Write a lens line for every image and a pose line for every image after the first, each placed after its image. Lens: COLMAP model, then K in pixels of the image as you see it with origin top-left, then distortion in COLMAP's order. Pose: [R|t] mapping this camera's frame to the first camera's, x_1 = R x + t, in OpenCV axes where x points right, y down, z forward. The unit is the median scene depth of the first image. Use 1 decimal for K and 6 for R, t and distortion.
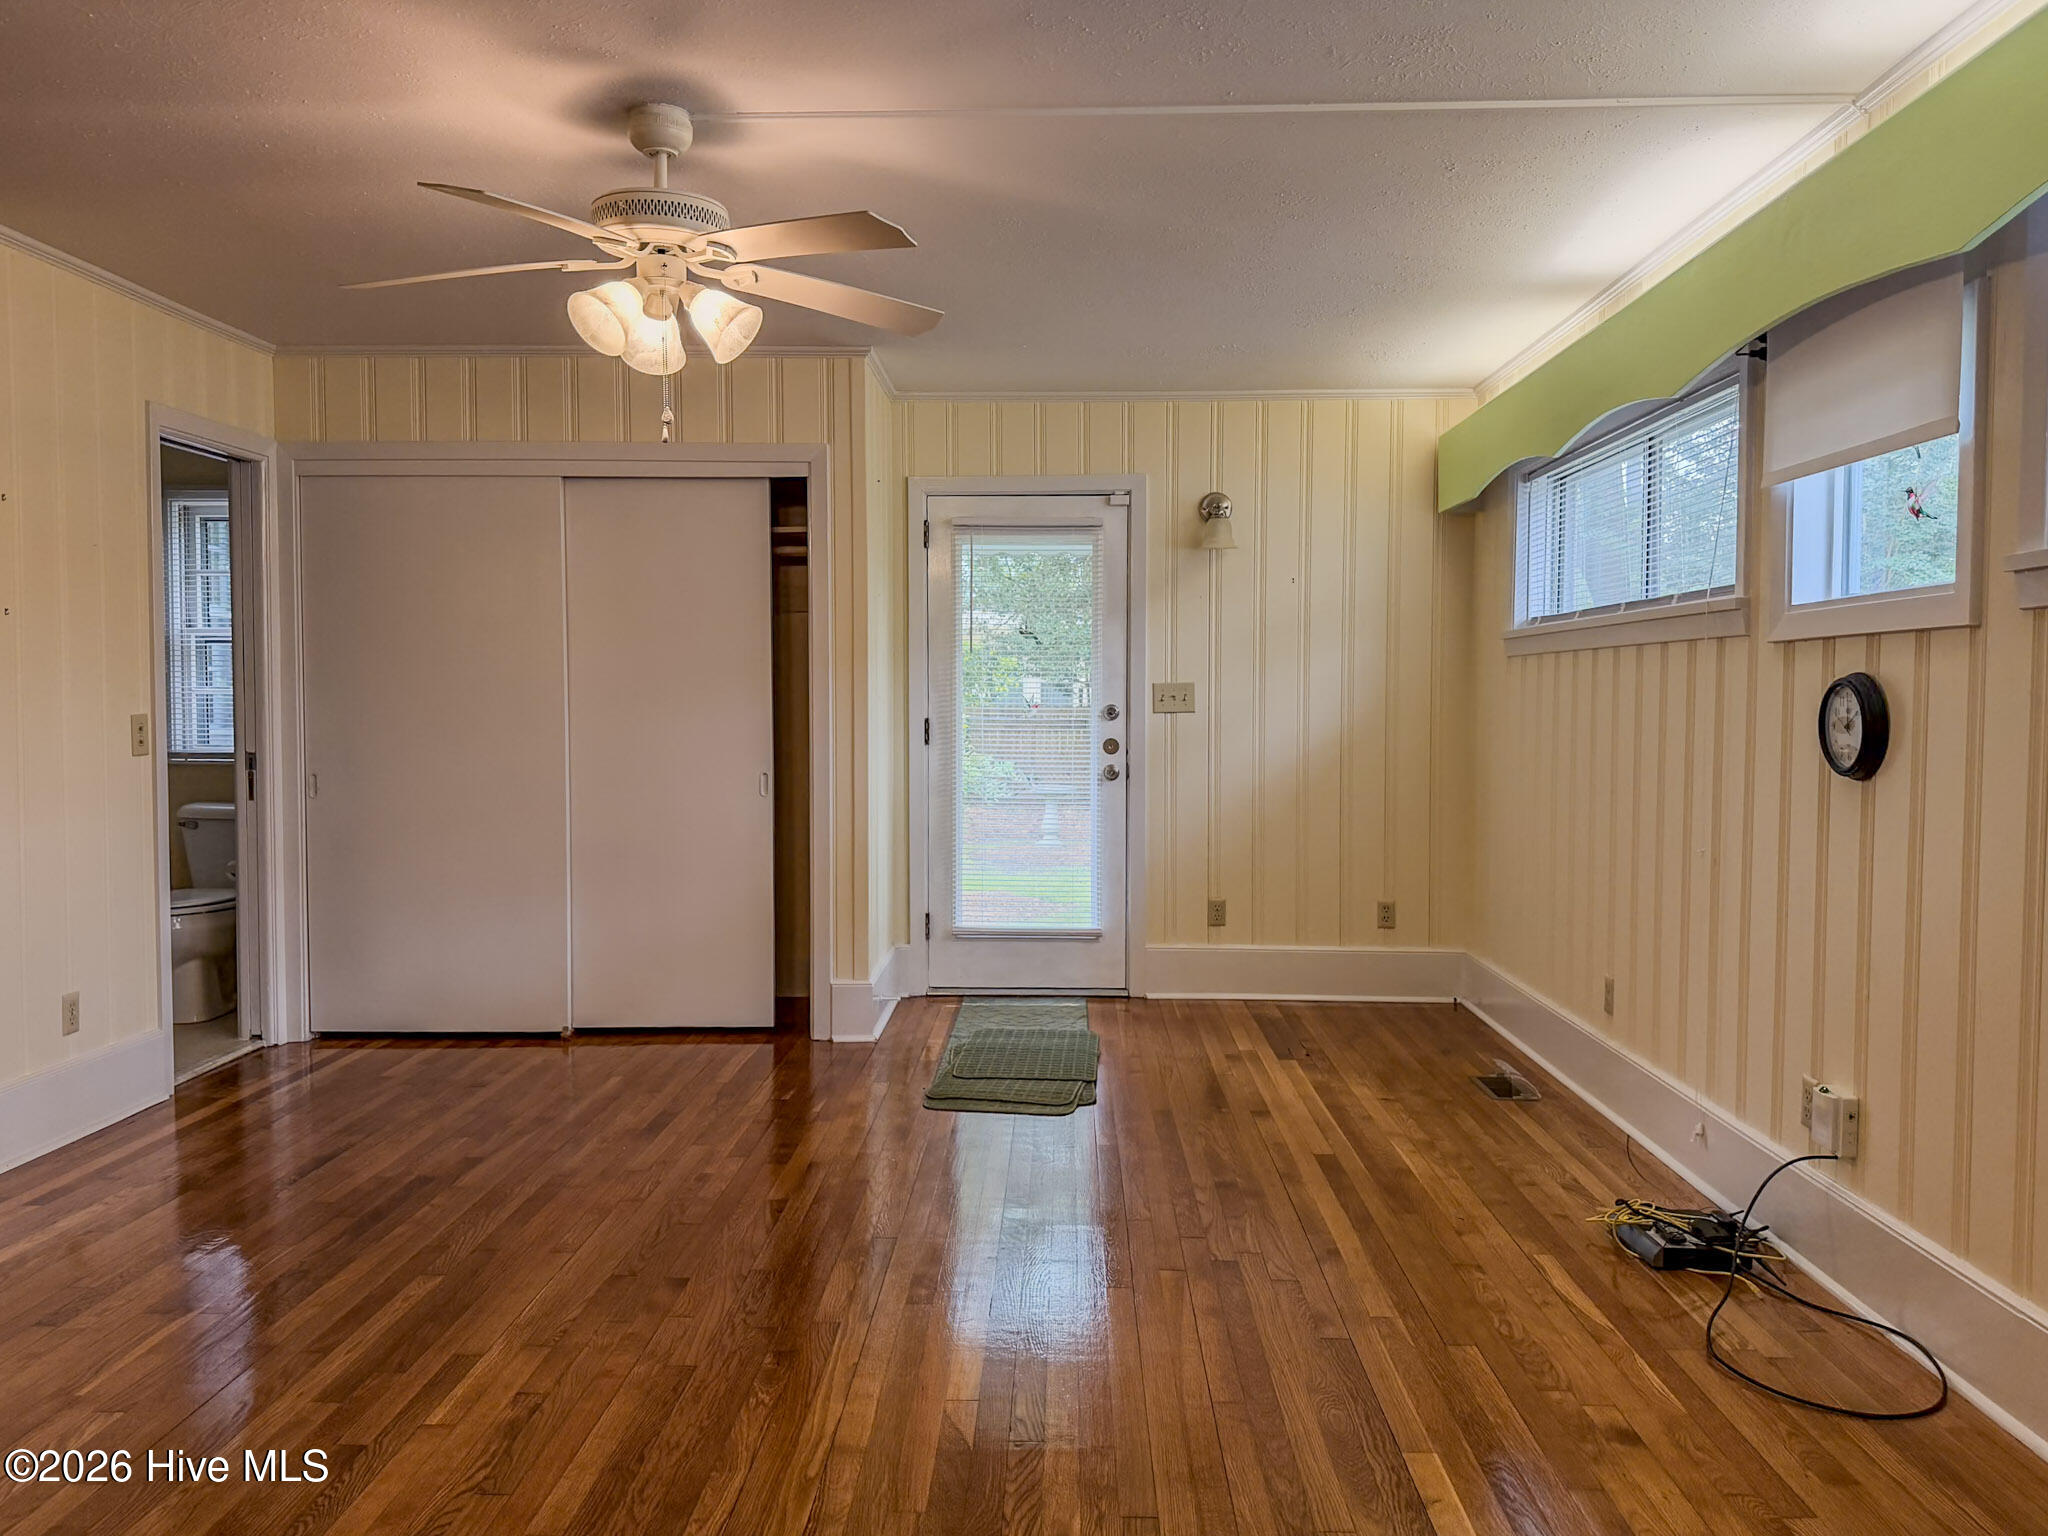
lens RADIAL K [[1463.3, 0, 1012.1], [0, 1463.3, 757.2], [0, 0, 1]] dist [0.027531, -0.027879]
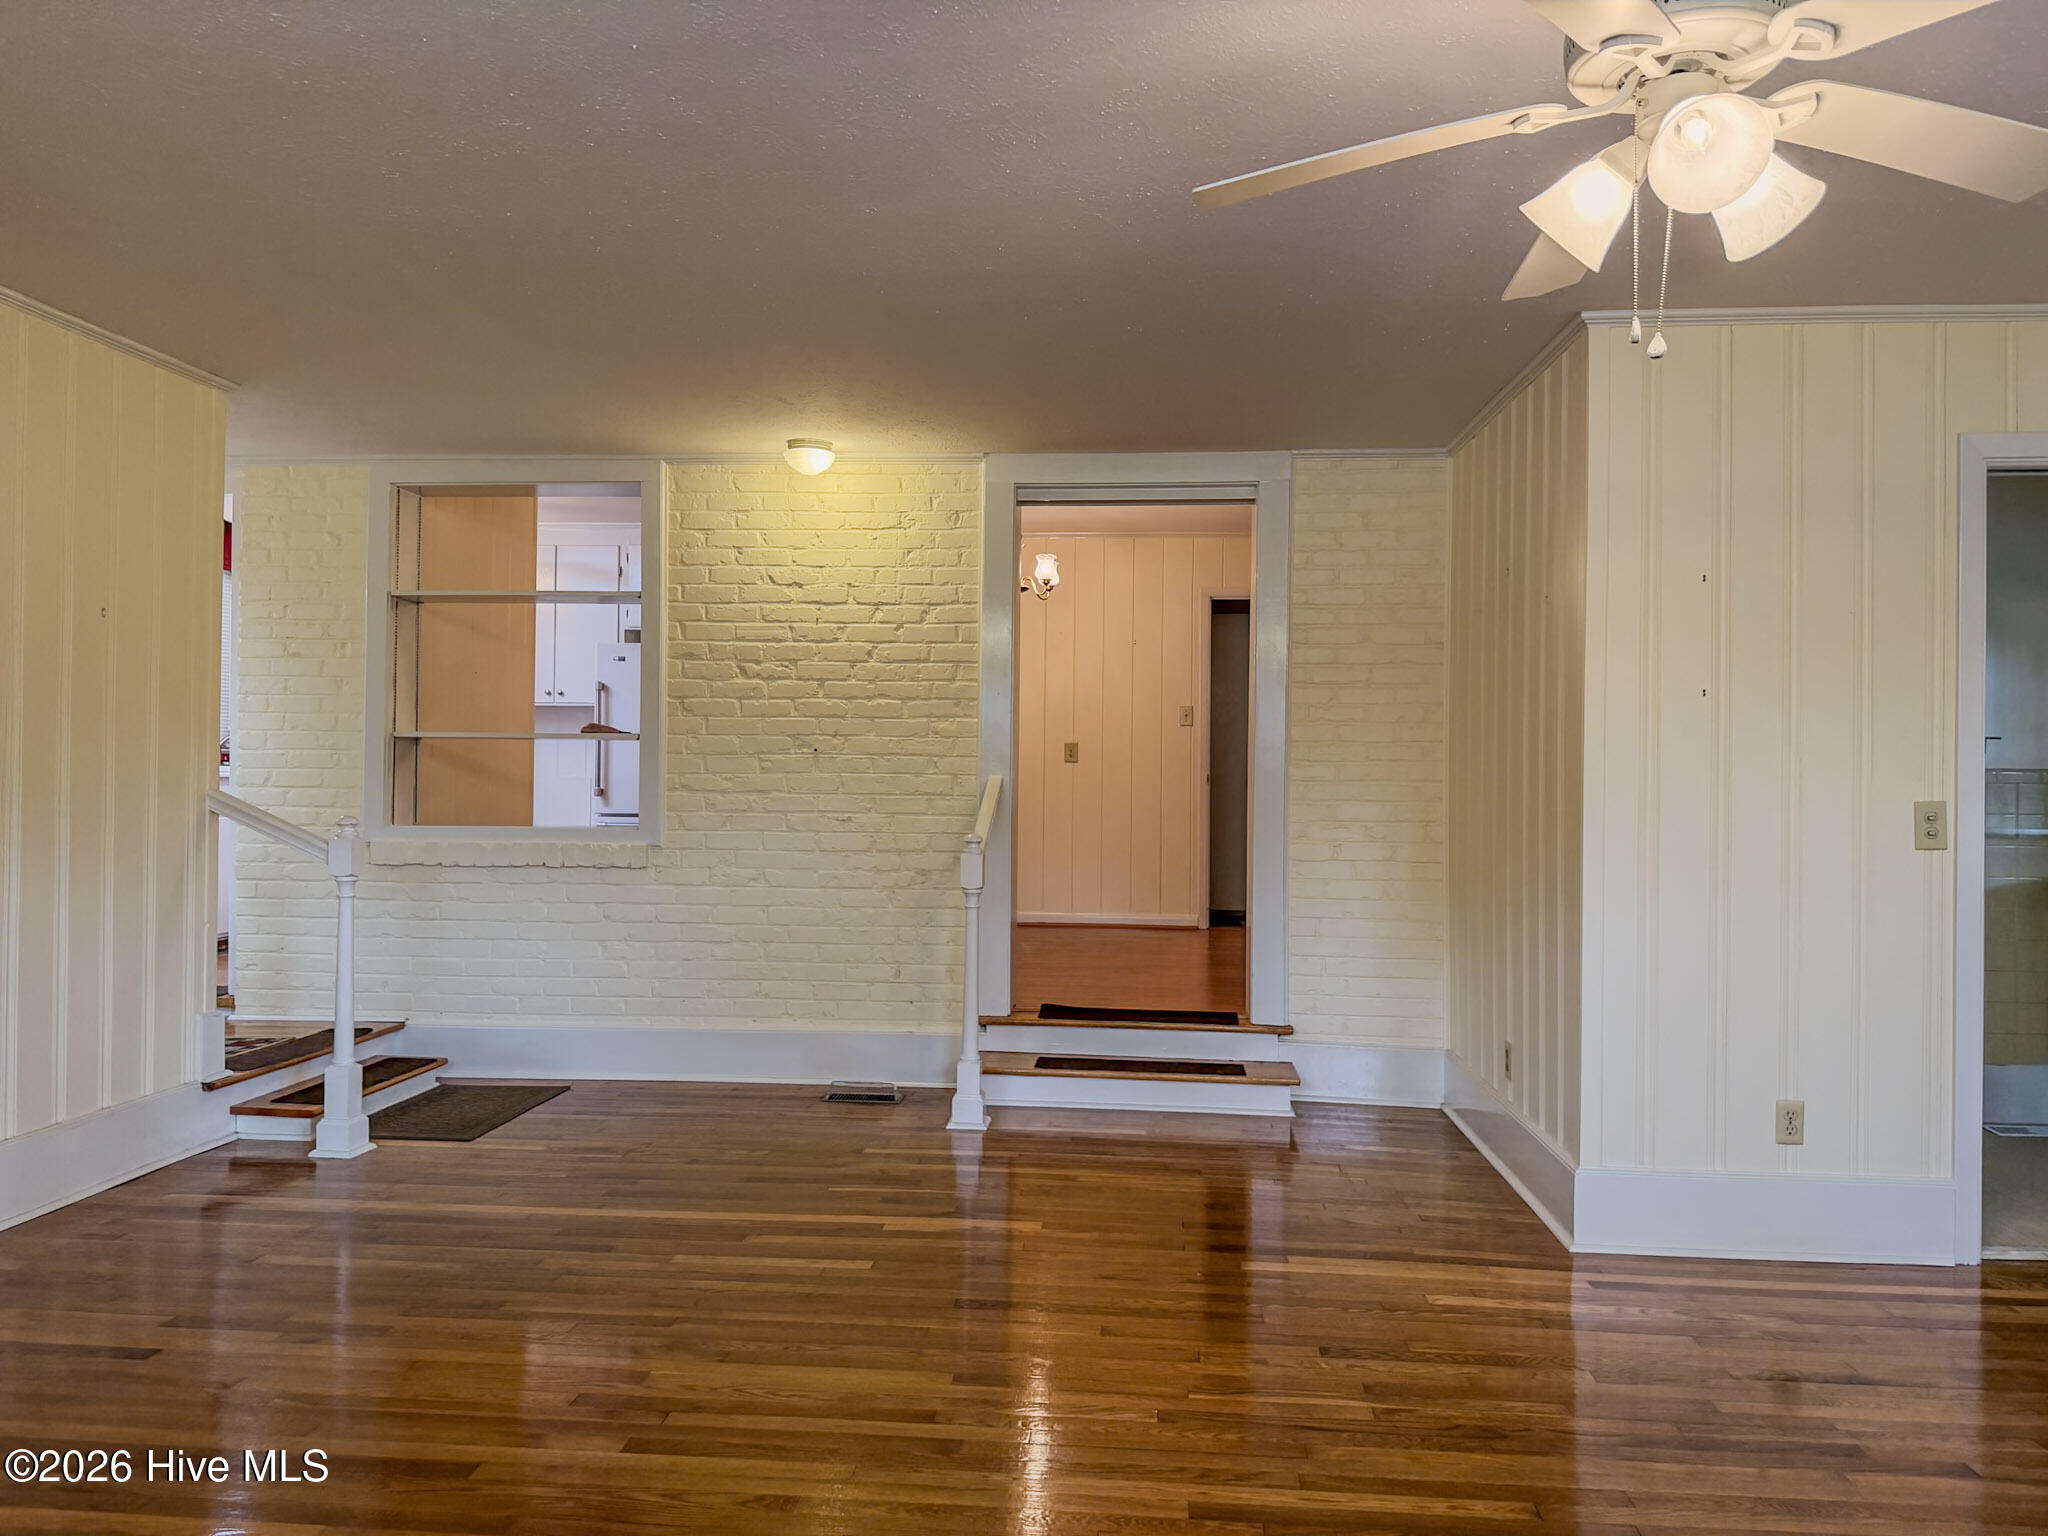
lens RADIAL K [[1463.3, 0, 1024.9], [0, 1463.3, 775.5], [0, 0, 1]] dist [0.027531, -0.027879]
pose [[-0.047687, 0.000024, -0.998862, 0.356762], [-0.046289, 0.998926, 0.002234, -0.027116], [0.997789, 0.046343, -0.047635, 0.652517]]
